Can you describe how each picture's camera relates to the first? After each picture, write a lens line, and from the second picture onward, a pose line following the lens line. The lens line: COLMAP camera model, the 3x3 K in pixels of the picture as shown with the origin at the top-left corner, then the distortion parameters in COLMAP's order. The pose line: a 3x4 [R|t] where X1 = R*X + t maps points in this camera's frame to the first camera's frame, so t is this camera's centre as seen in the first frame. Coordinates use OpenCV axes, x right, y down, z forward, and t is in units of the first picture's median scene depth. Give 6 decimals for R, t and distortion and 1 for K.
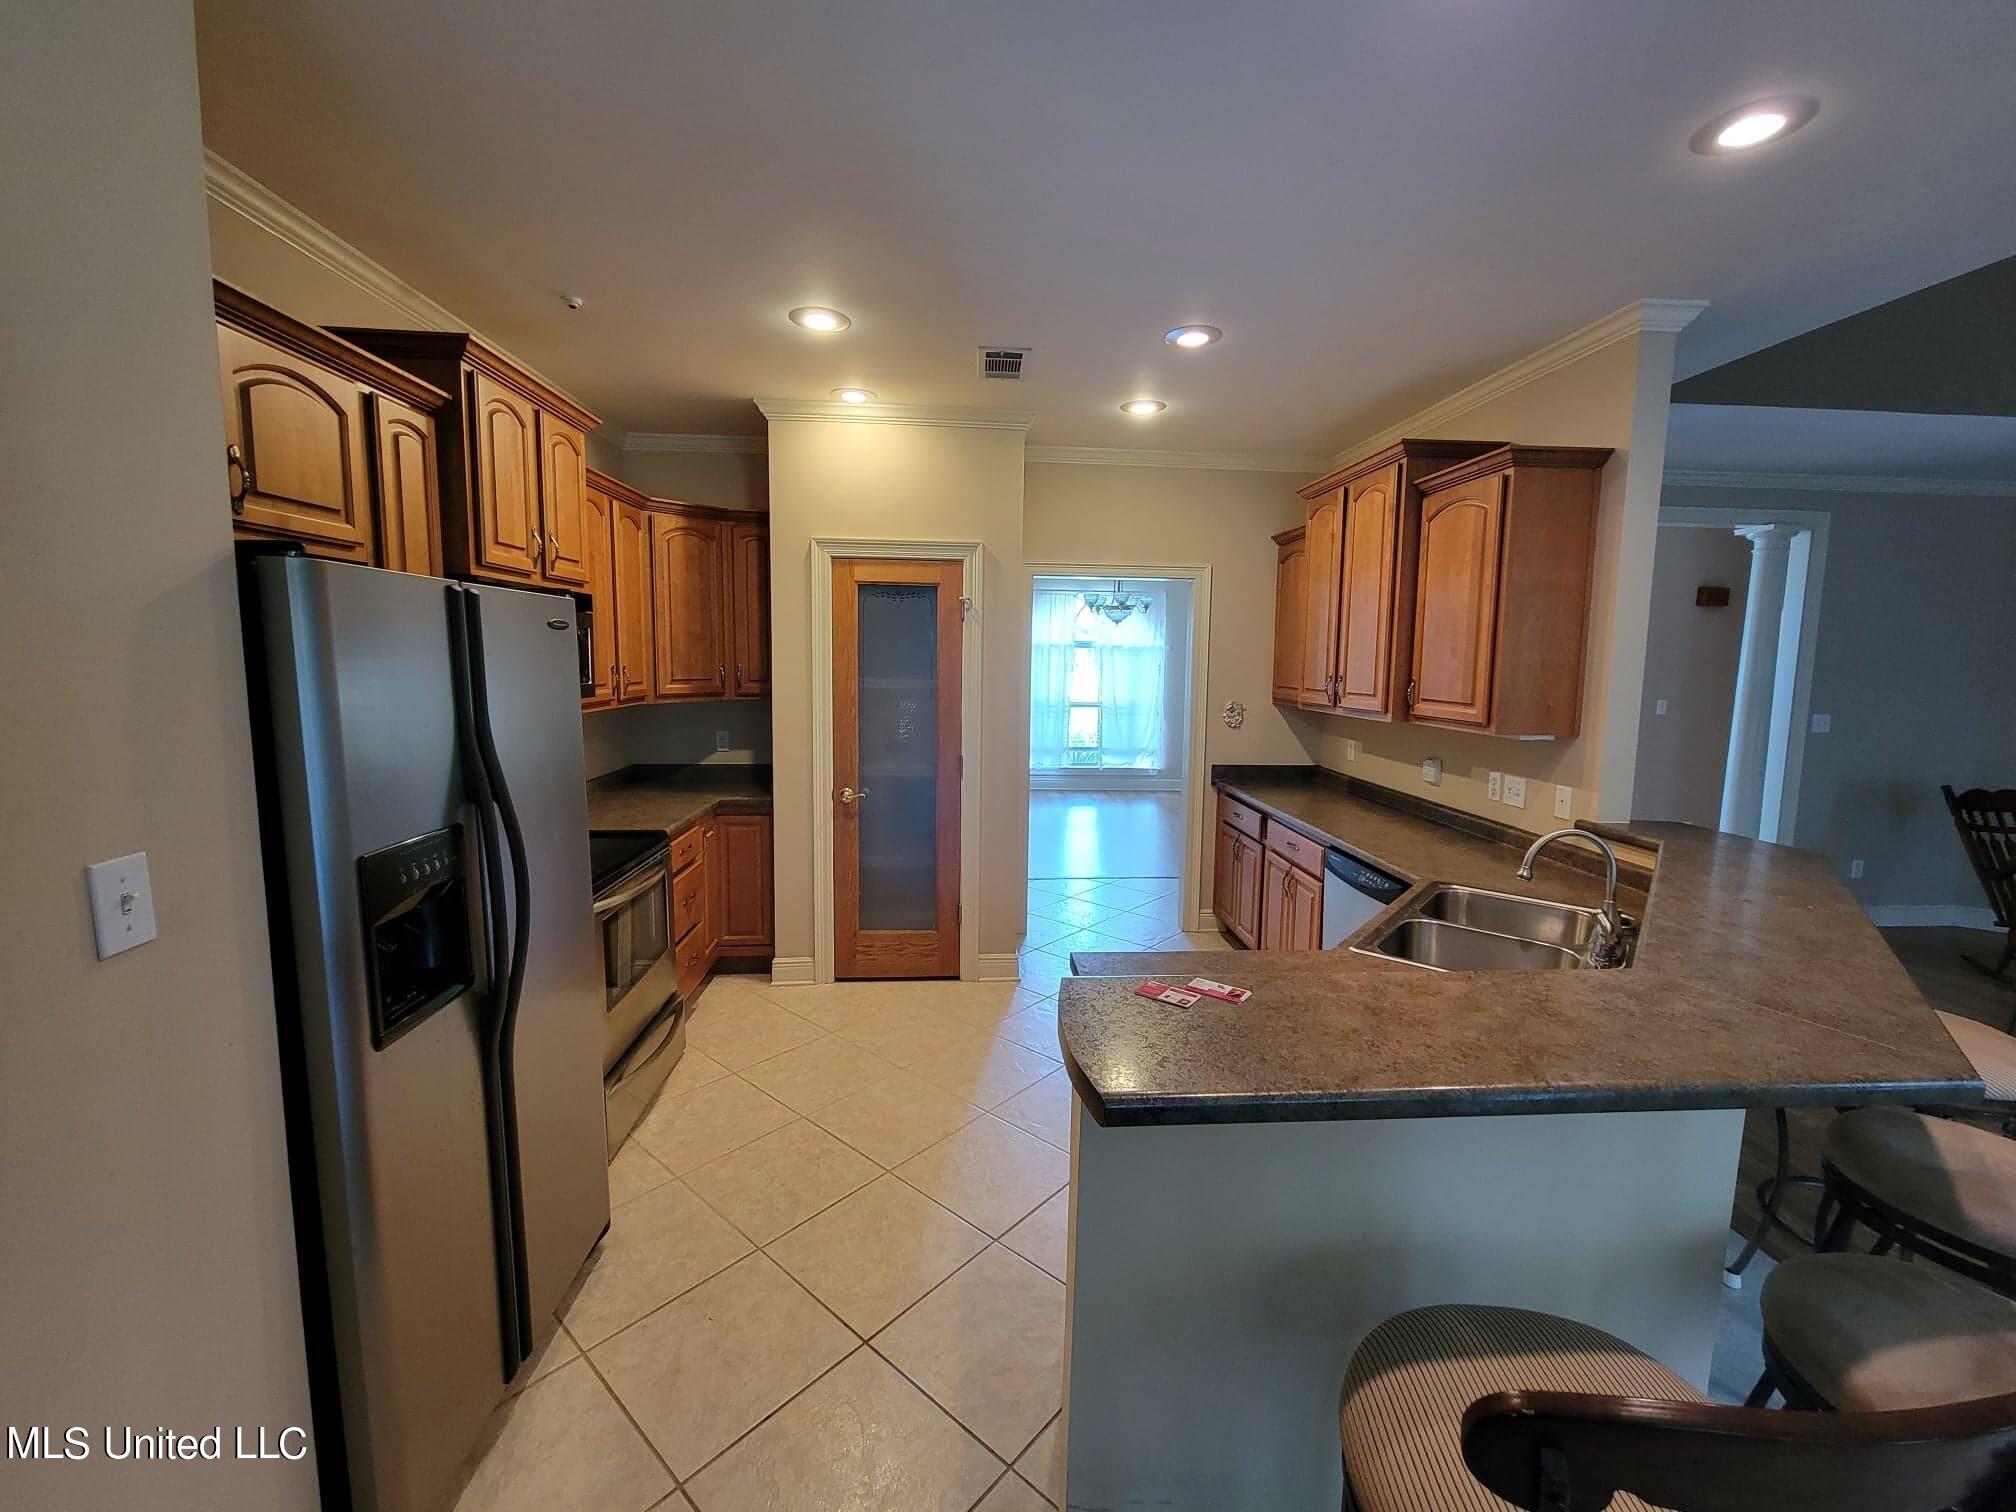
lens RADIAL K [[815.1, 0, 1014.3], [0, 815.1, 736.4], [0, 0, 1]] dist [-0.001637, -0.000309]
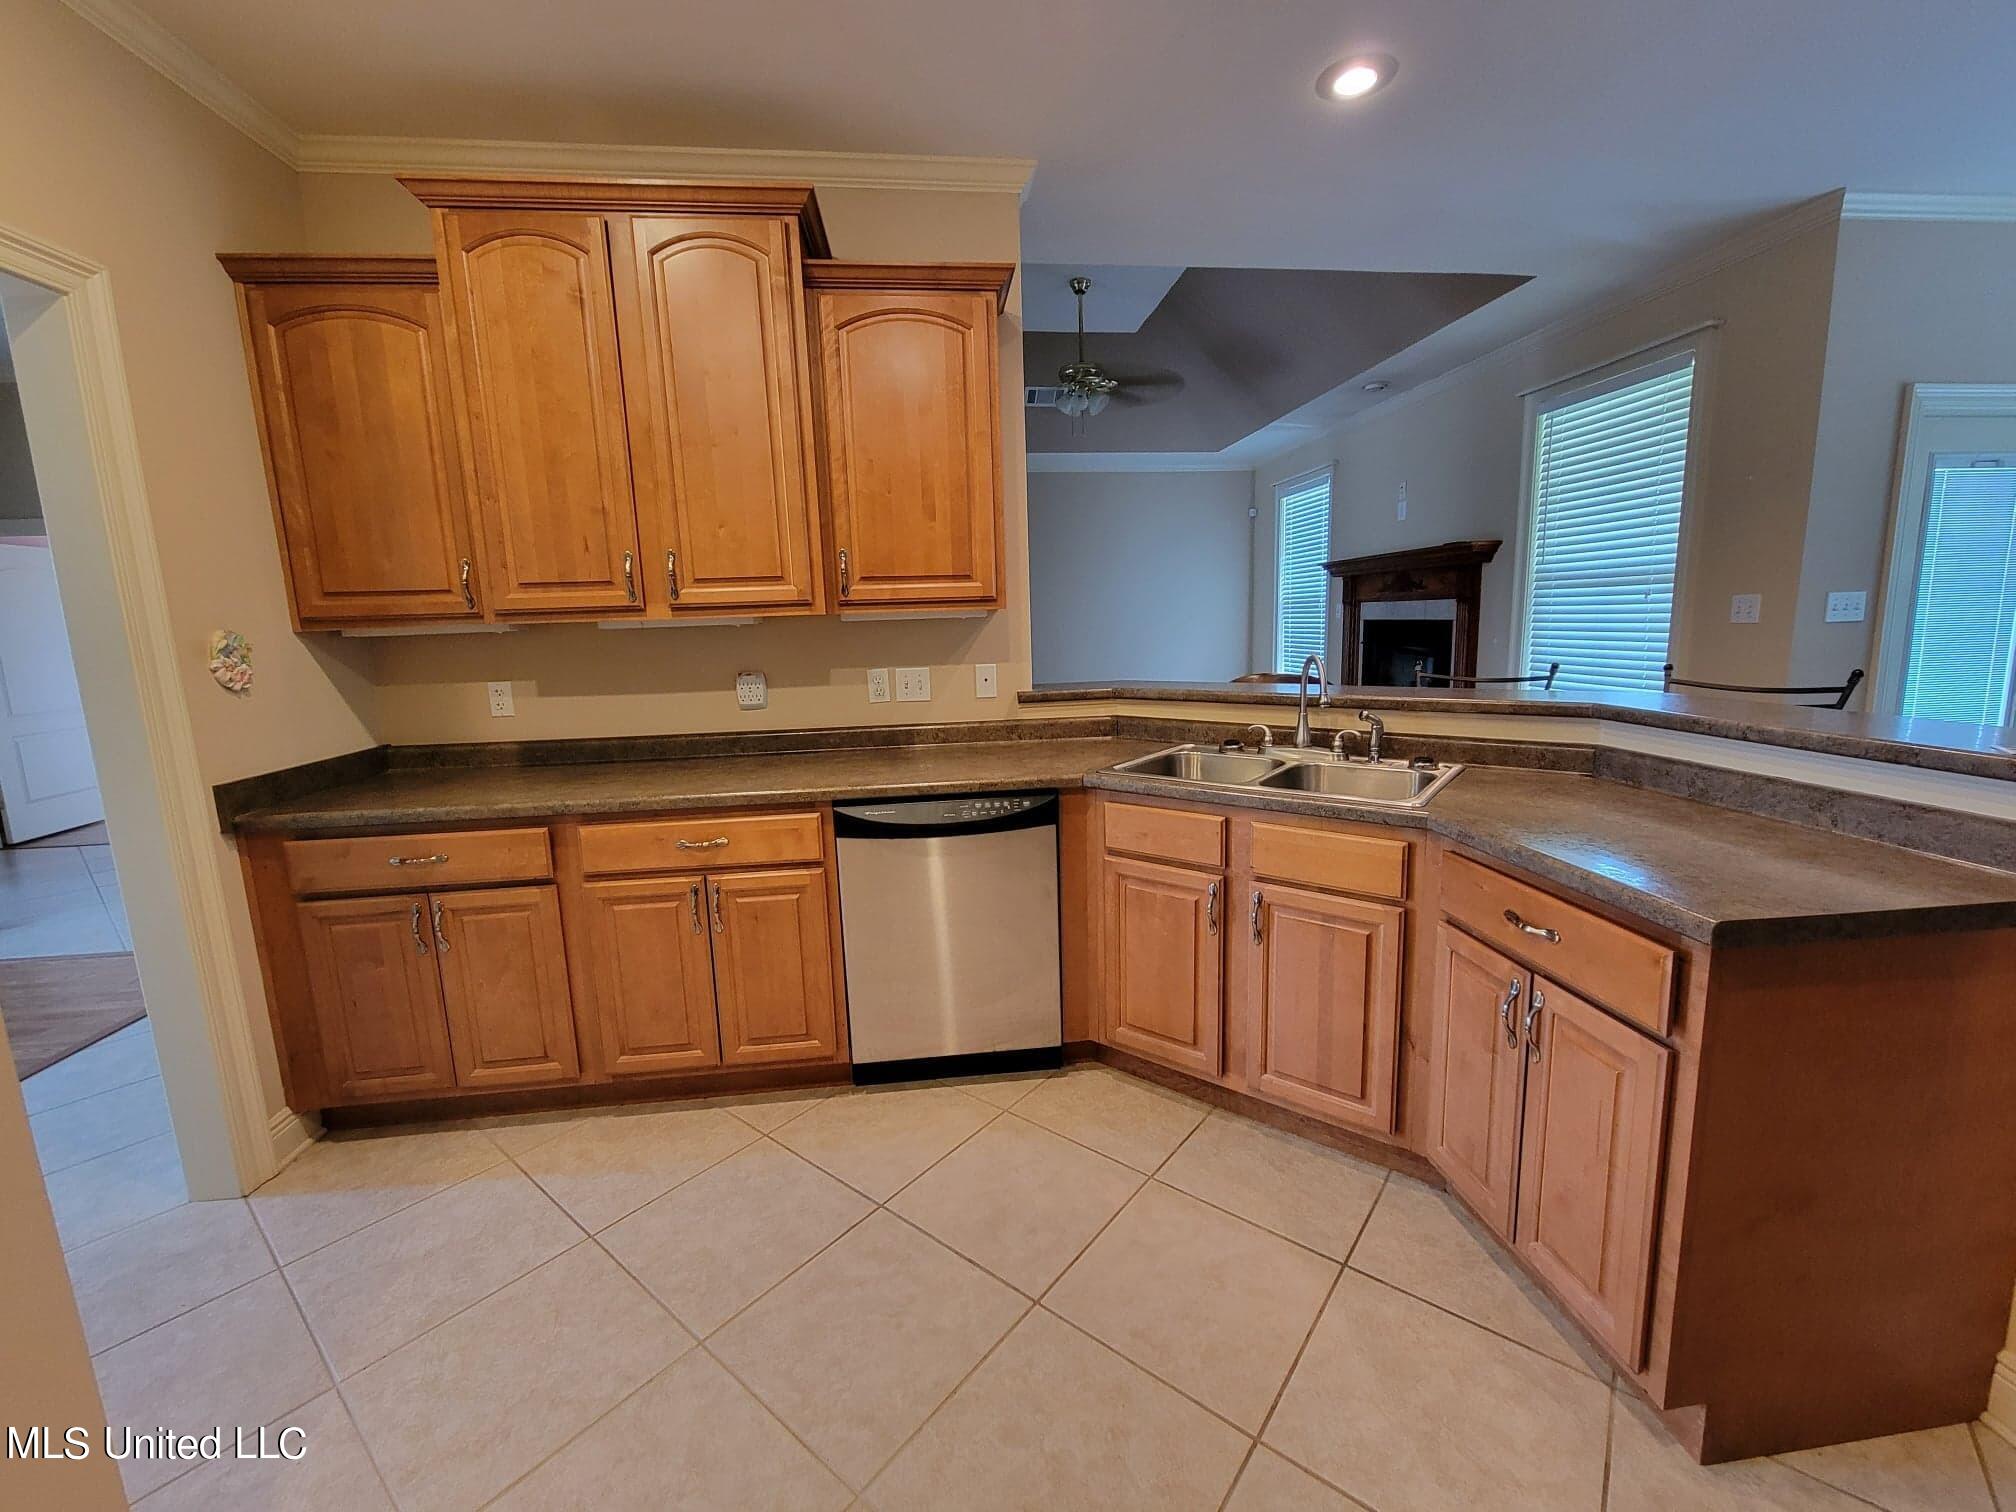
lens RADIAL K [[818.9, 0, 1012.8], [0, 818.9, 745.7], [0, 0, 1]] dist [0.000076, -0.000721]
pose [[-0.042085, -0.172284, 0.984148, -0.166030], [0.127503, 0.976041, 0.176317, -0.006589], [-0.990945, 0.132902, -0.019110, 0.546600]]
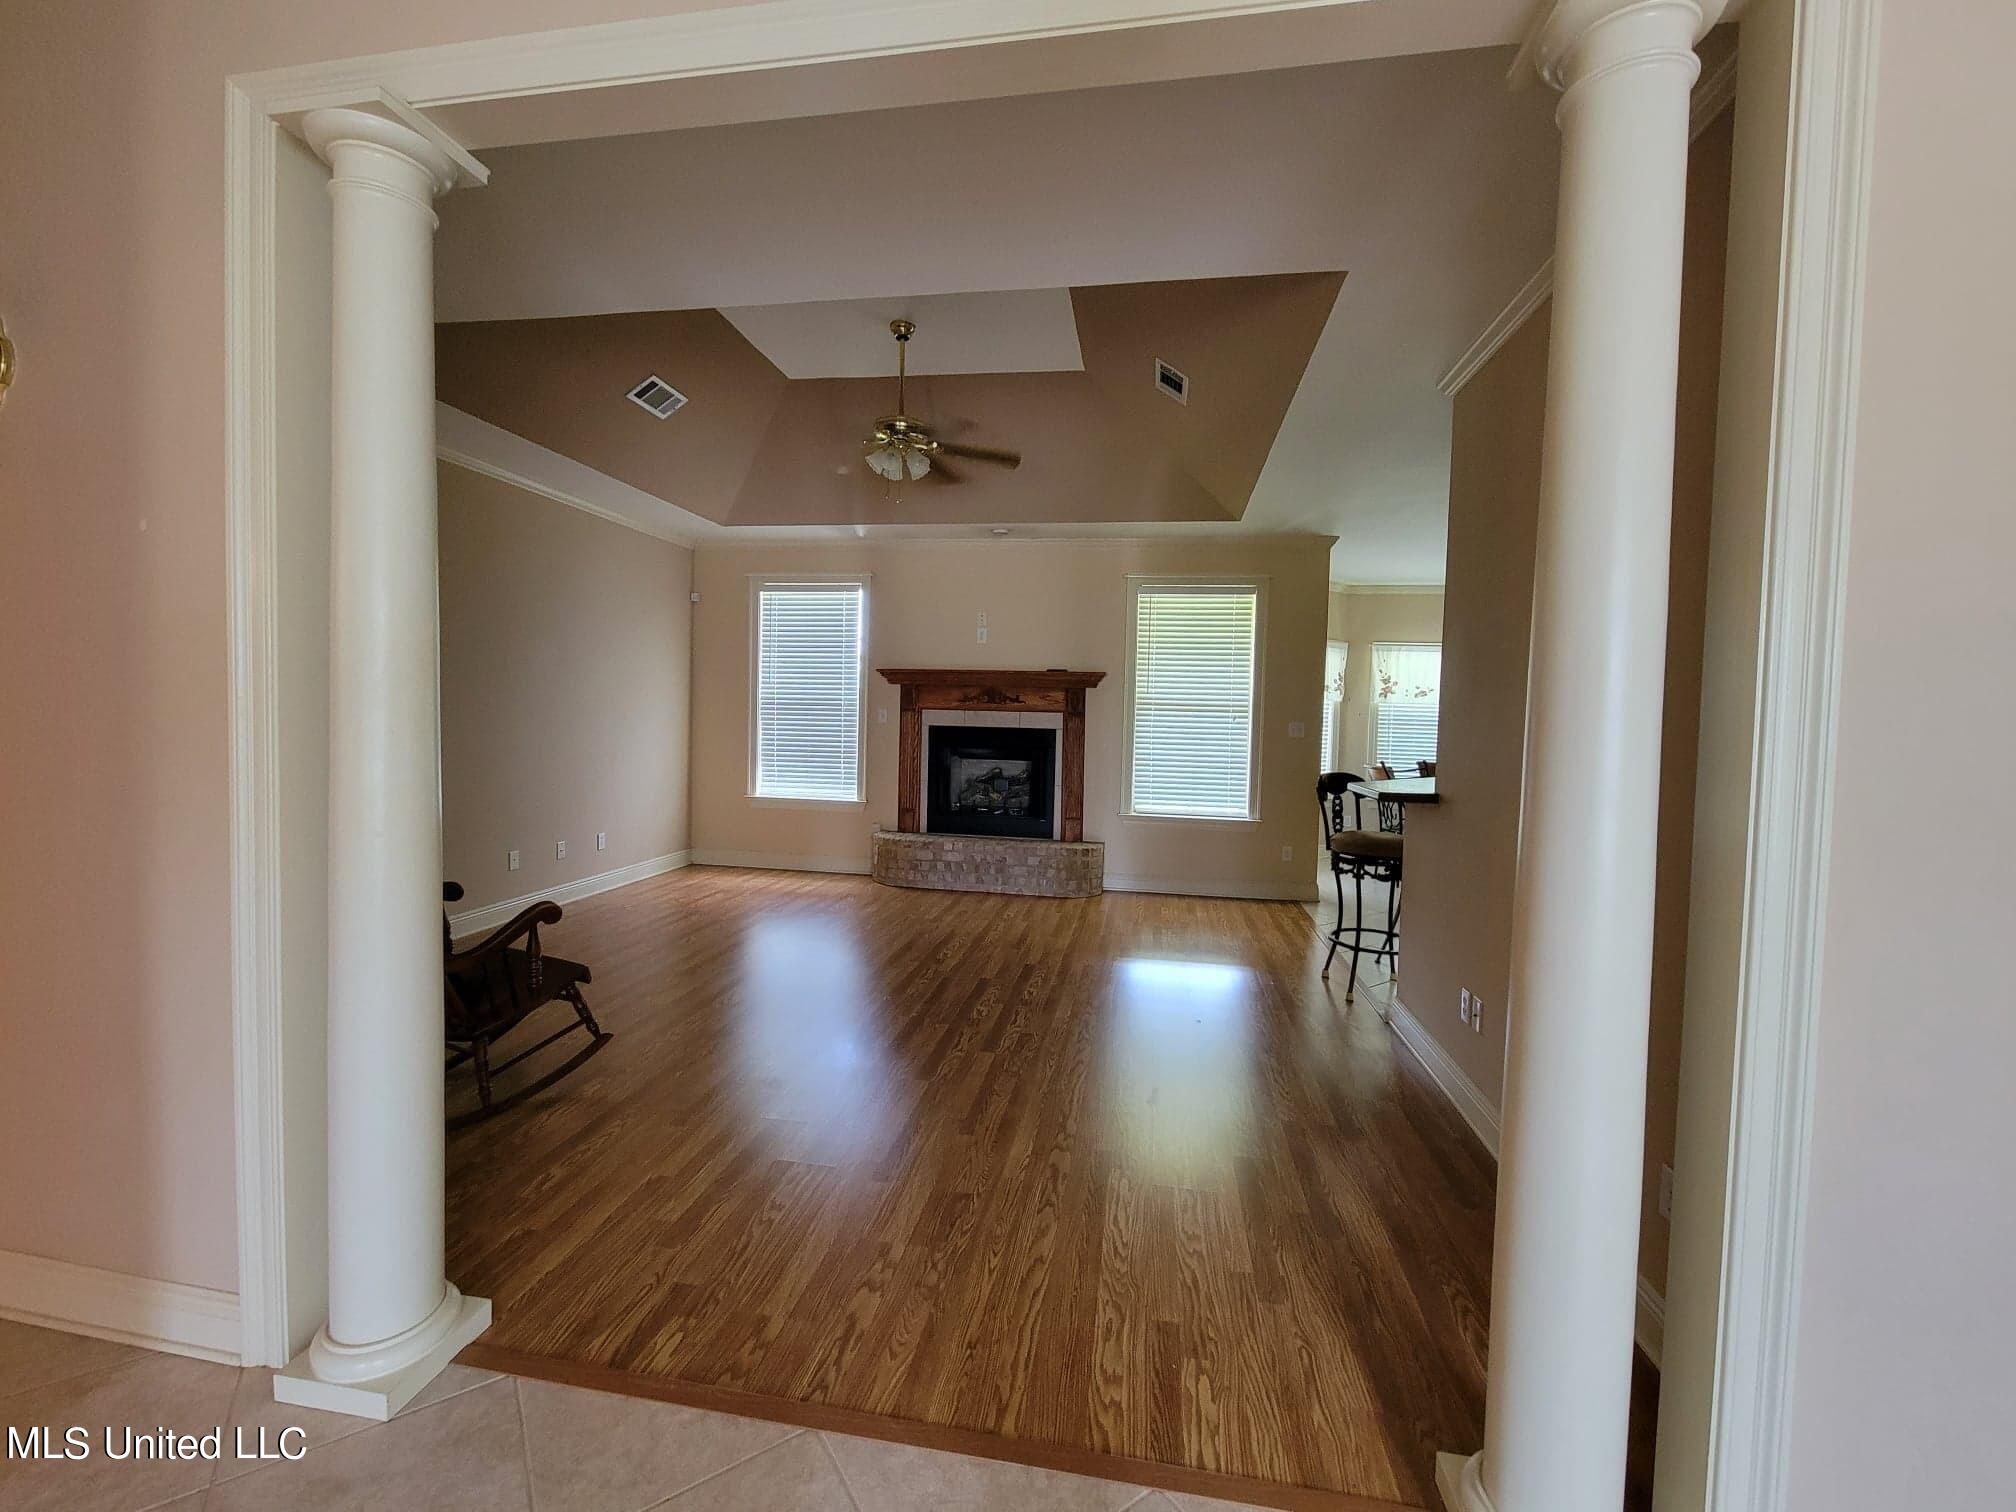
lens RADIAL K [[828.7, 0, 1011.3], [0, 828.7, 743.2], [0, 0, 1]] dist [-0.000304, -0.000707]
pose [[-0.970514, -0.051191, 0.235545, 0.567522], [-0.018979, 0.990383, 0.137043, -0.063643], [-0.240295, 0.128531, -0.962153, 1.216875]]
